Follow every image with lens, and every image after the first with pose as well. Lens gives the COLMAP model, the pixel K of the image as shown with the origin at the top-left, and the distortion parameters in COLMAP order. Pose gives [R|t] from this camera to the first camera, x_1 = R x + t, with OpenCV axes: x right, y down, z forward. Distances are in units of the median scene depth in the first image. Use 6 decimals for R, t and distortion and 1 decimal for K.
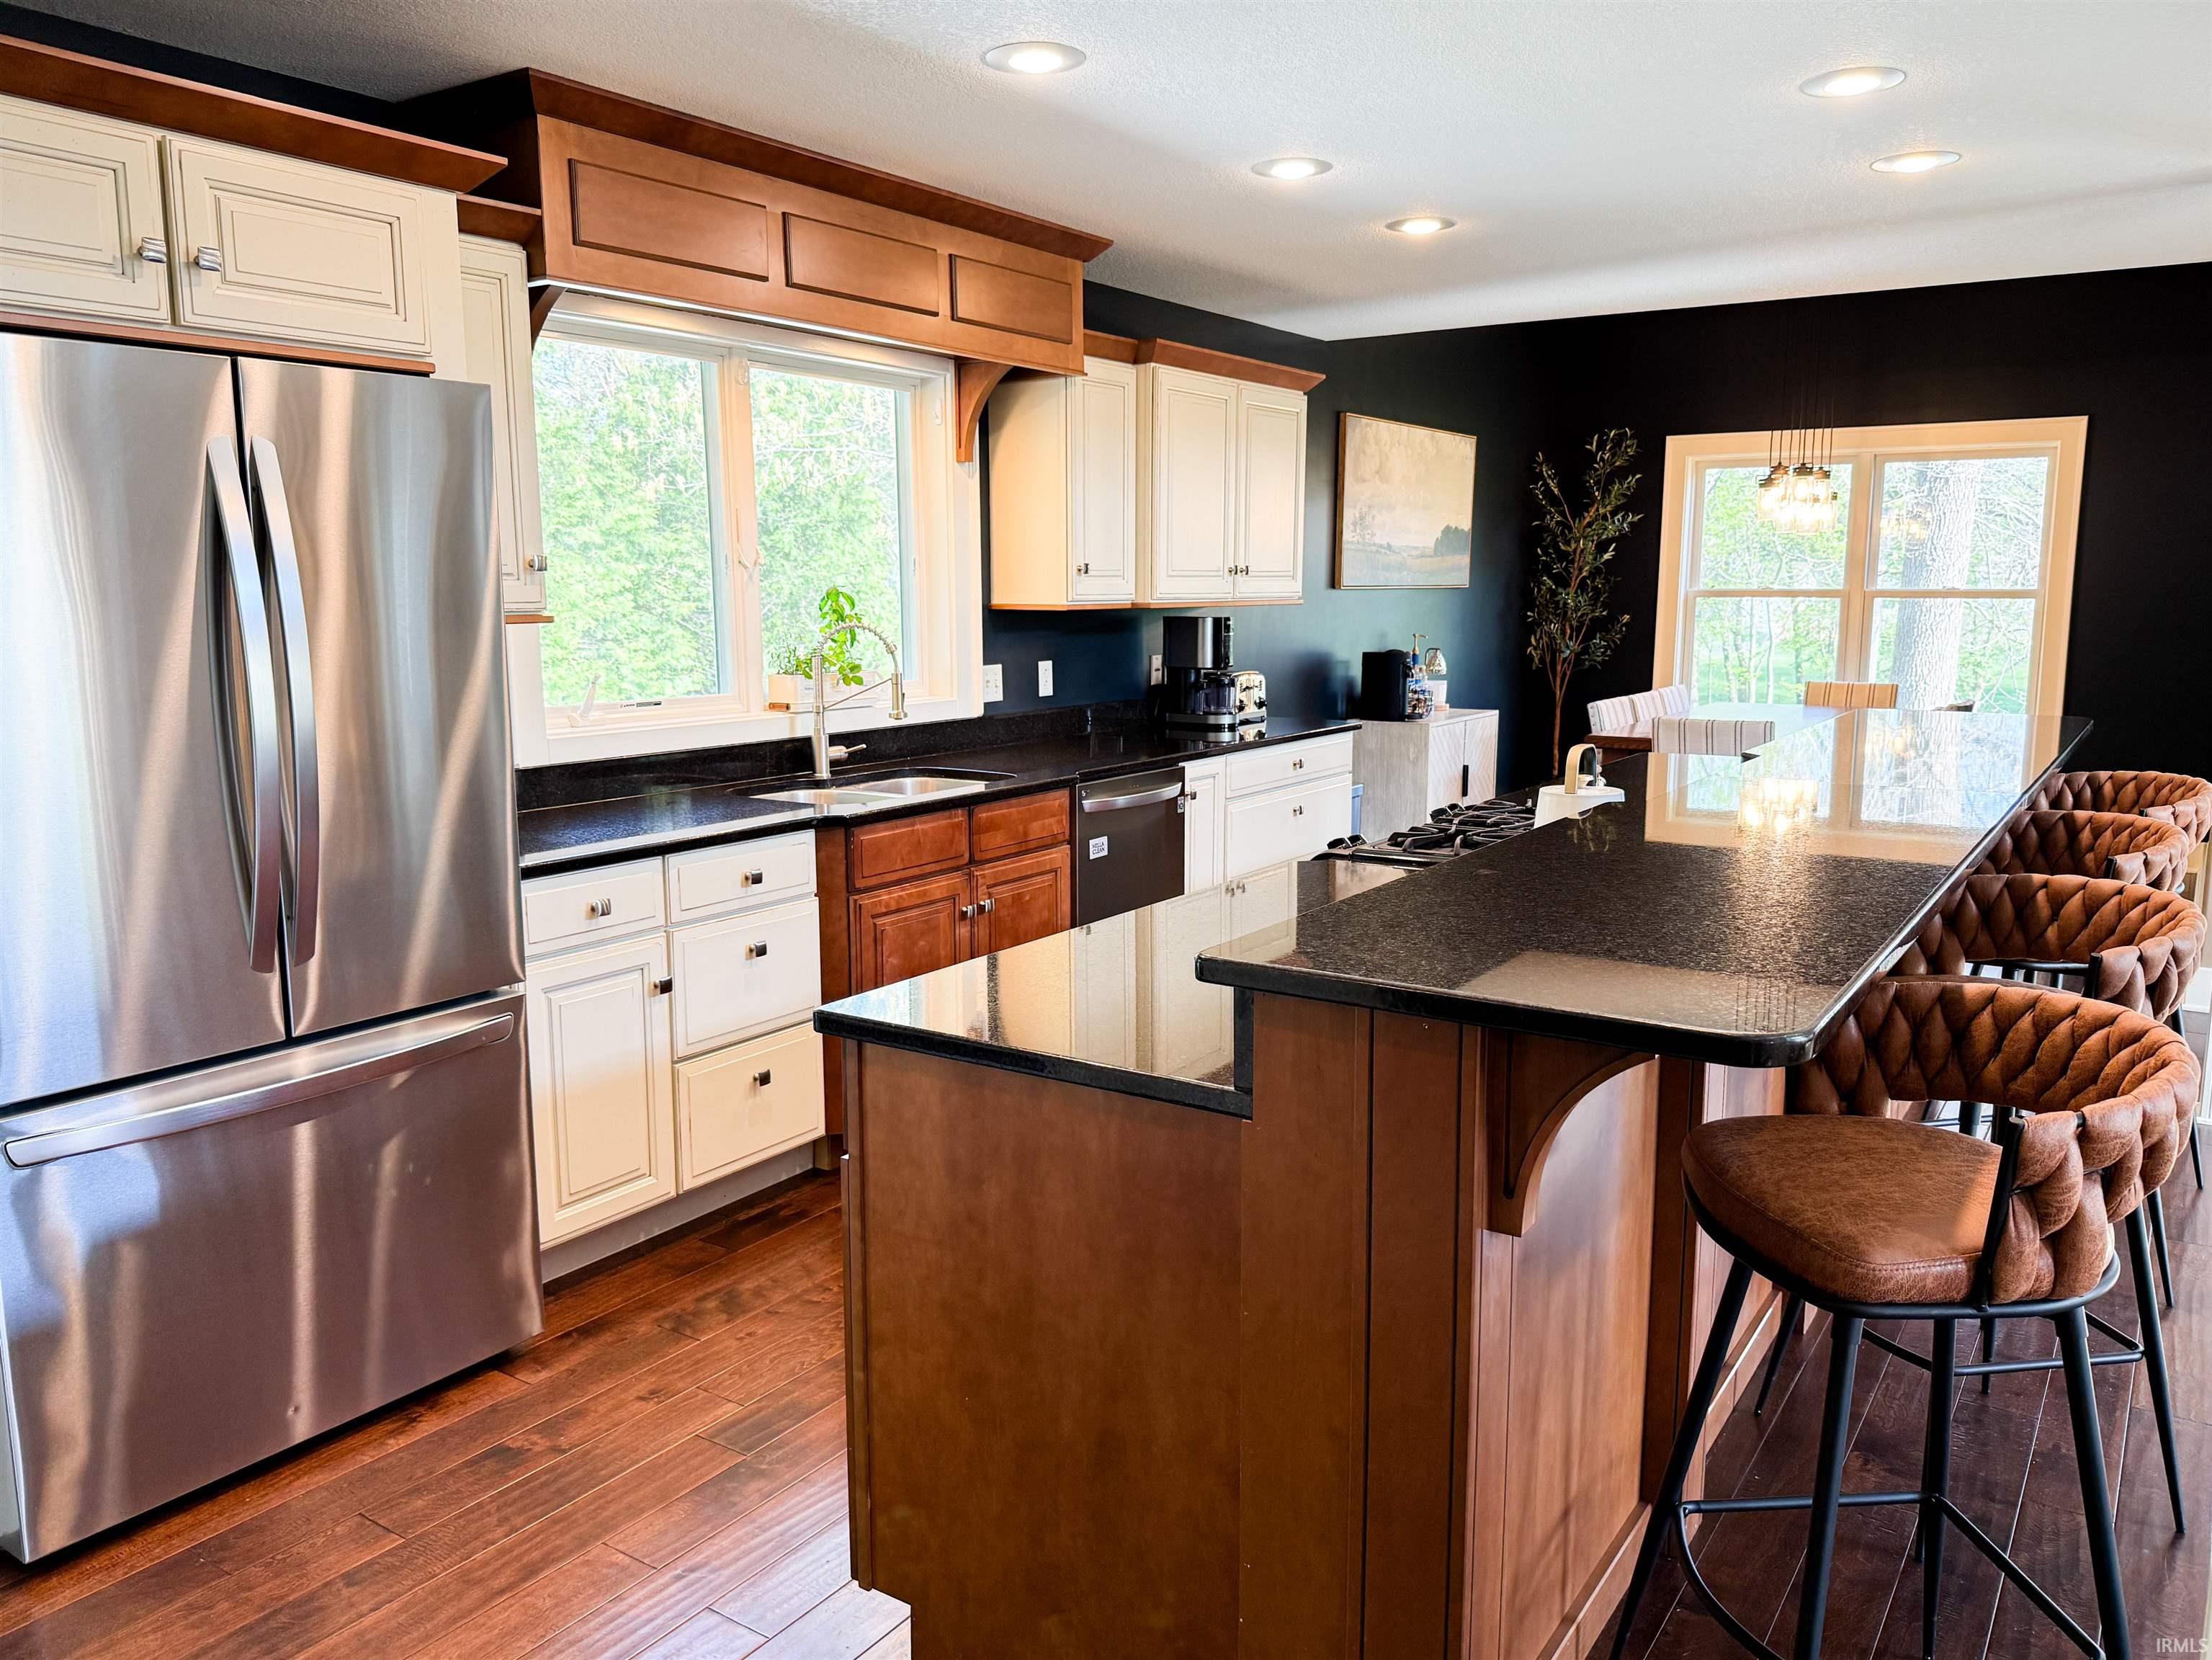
lens RADIAL K [[1590.8, 0, 1079.1], [0, 1590.8, 830.6], [0, 0, 1]] dist [0.220621, -0.421004]
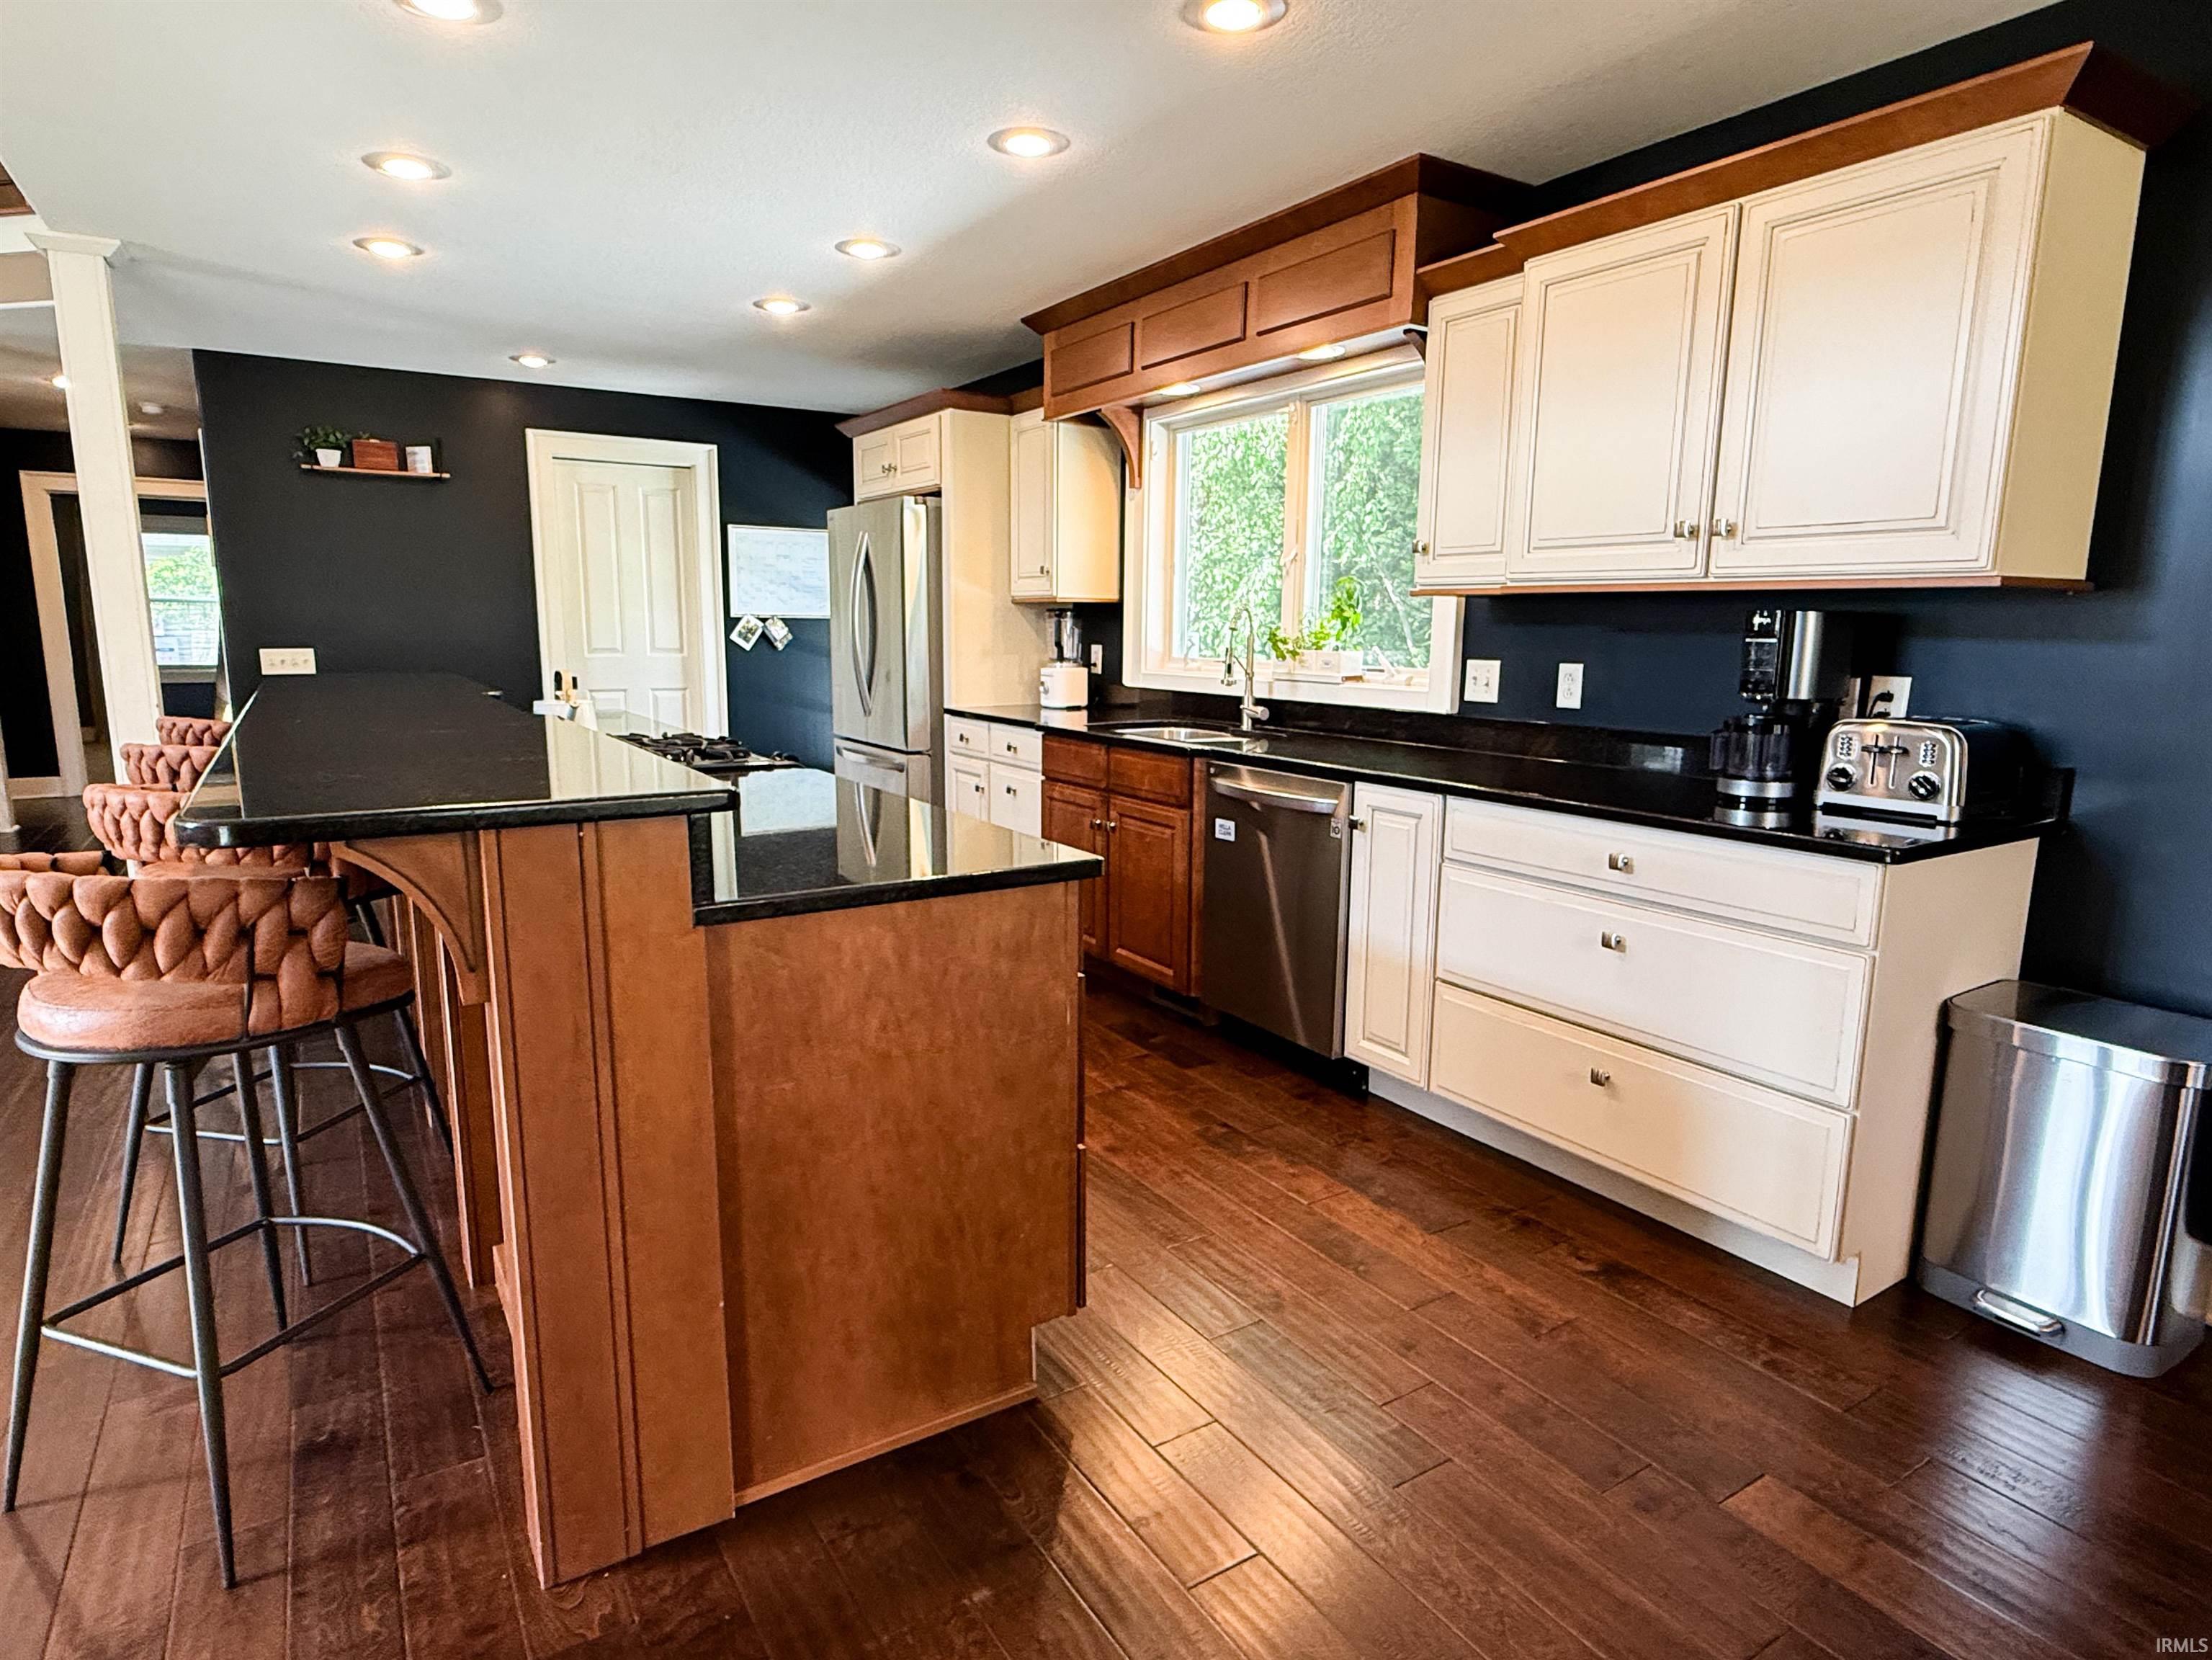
lens RADIAL K [[1240.1, 0, 1106.0], [0, 1240.1, 830.0], [0, 0, 1]] dist [-0.000360, -0.000048]
pose [[-0.386144, 0.158282, -0.908757, 0.672243], [-0.145651, 0.962348, 0.229505, -0.140970], [0.910867, 0.220983, -0.348551, 1.072681]]
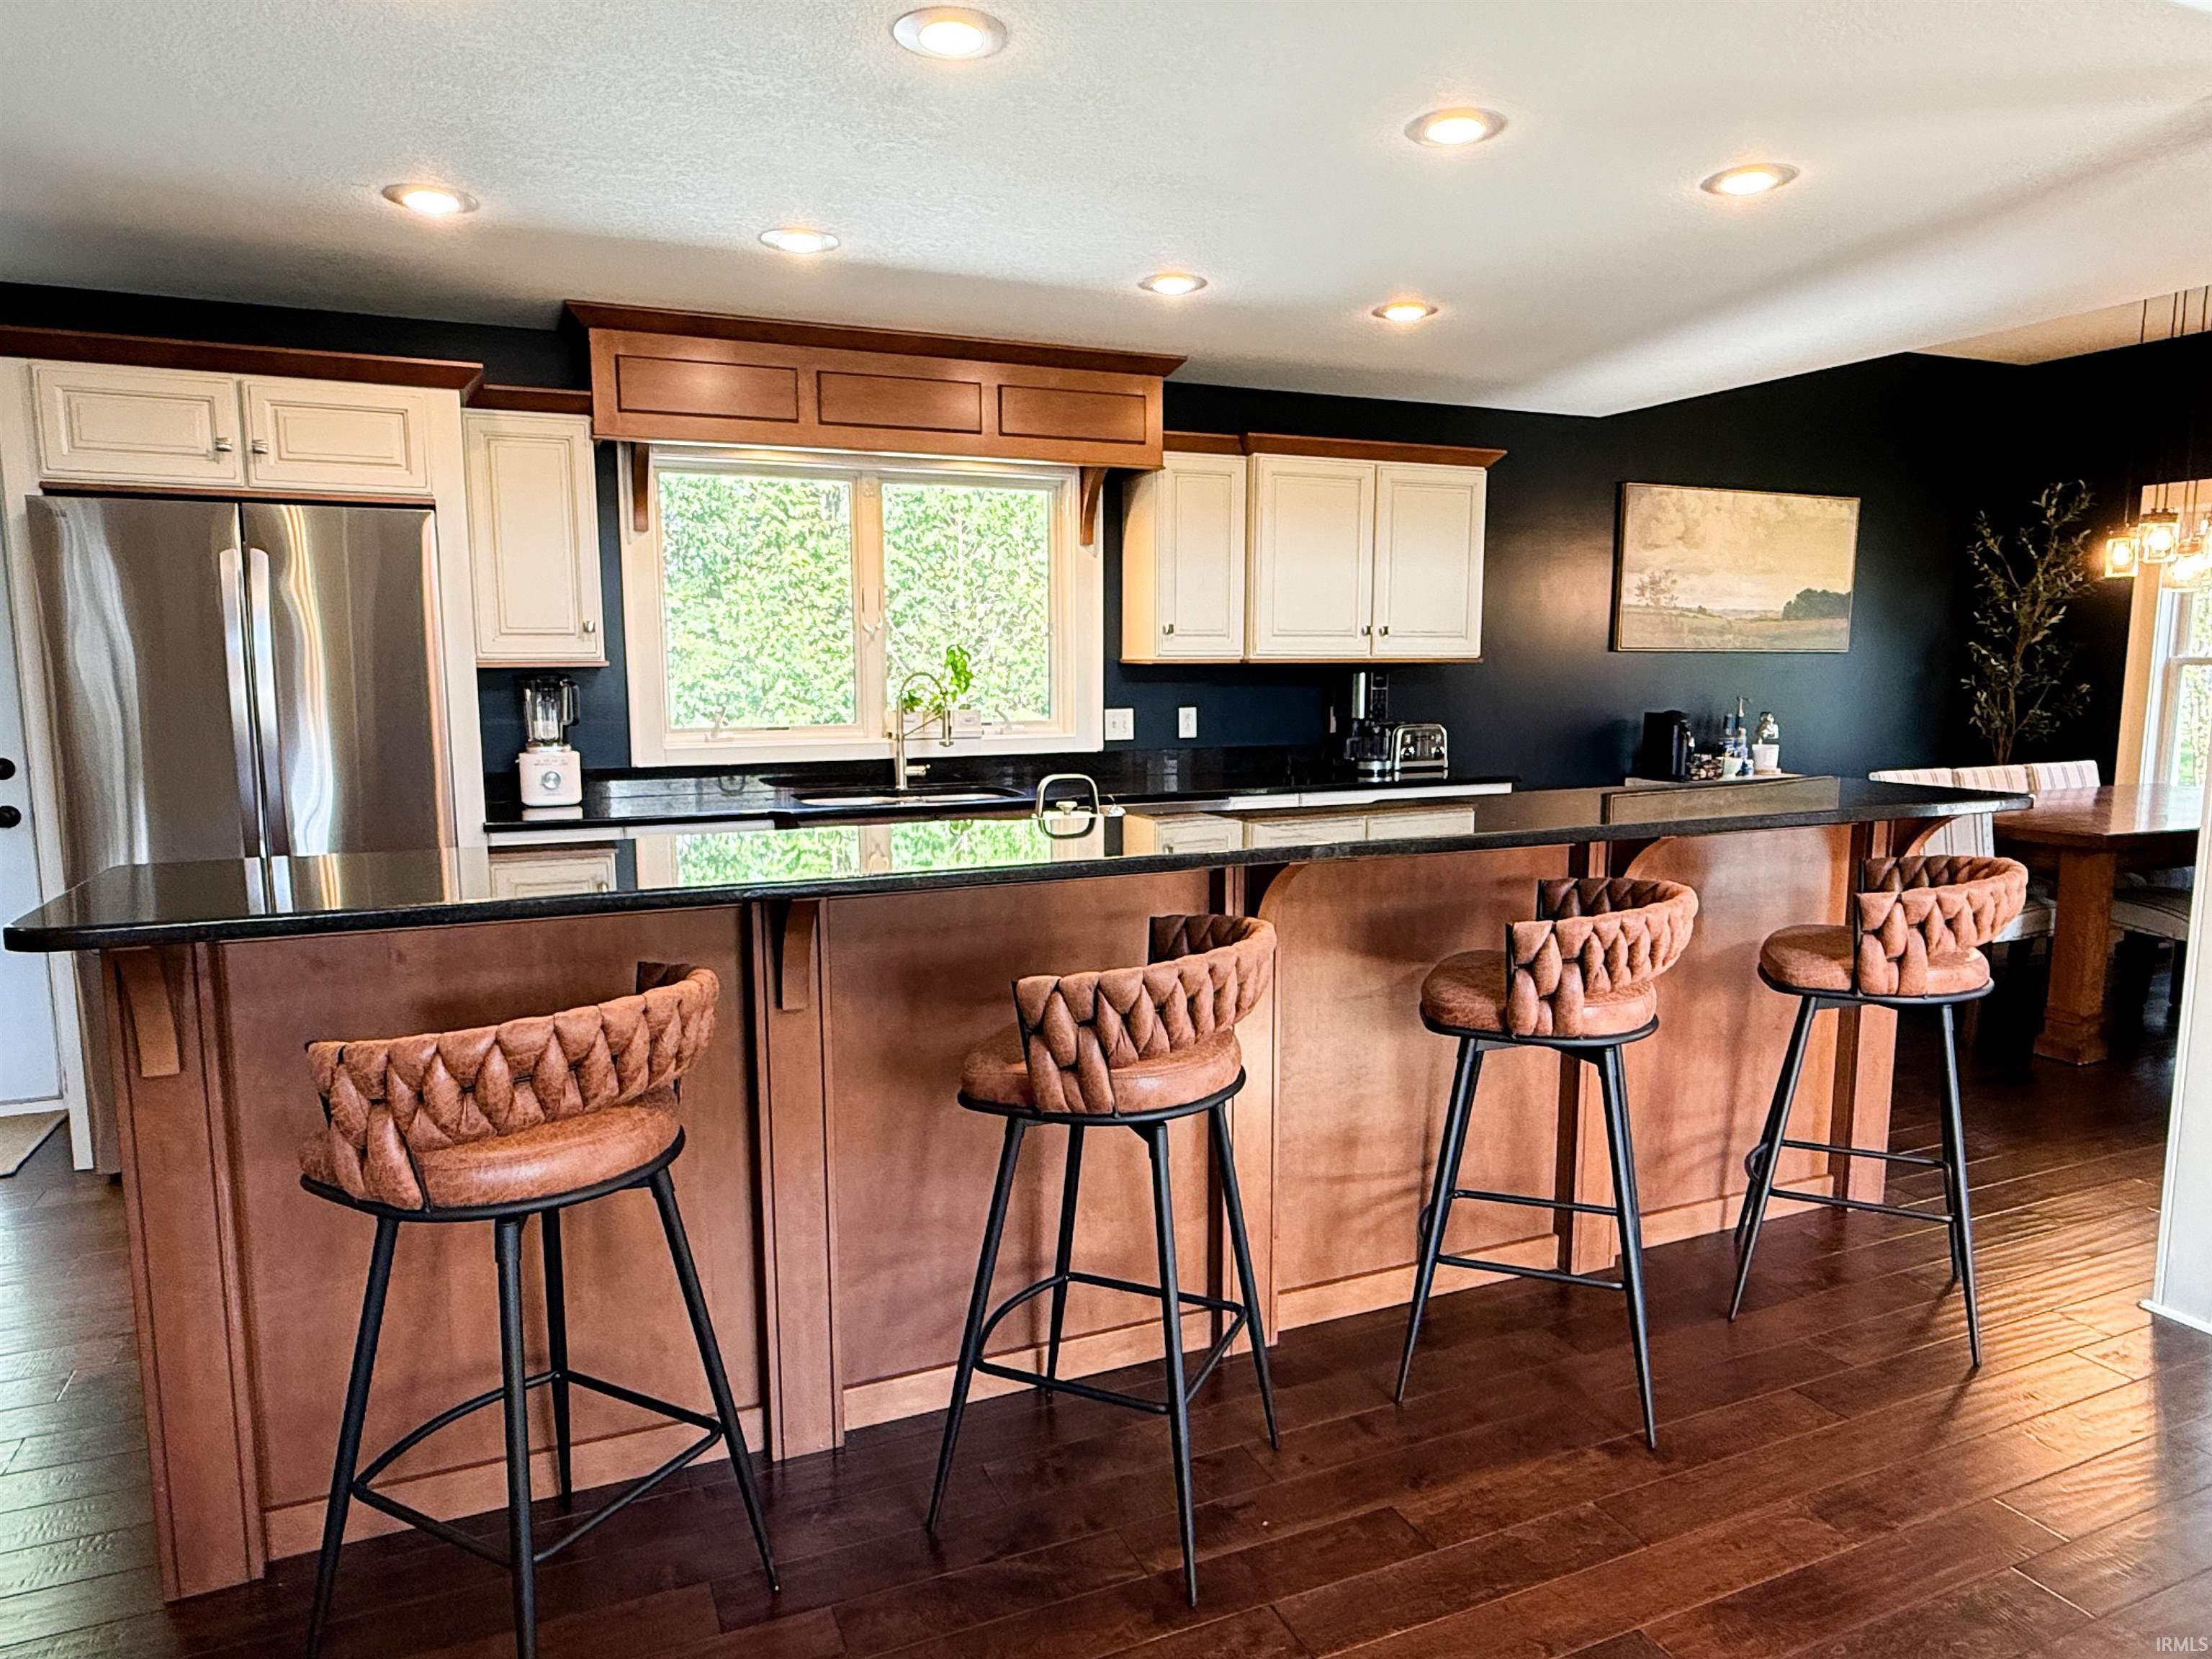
lens RADIAL K [[1372.3, 0, 1107.7], [0, 1372.3, 849.2], [0, 0, 1]] dist [0.016626, 0.001213]
pose [[0.857272, 0.071557, -0.509866, 0.474847], [-0.079335, 0.996827, 0.006507, -0.004305], [0.508714, 0.034872, 0.860229, 0.106642]]
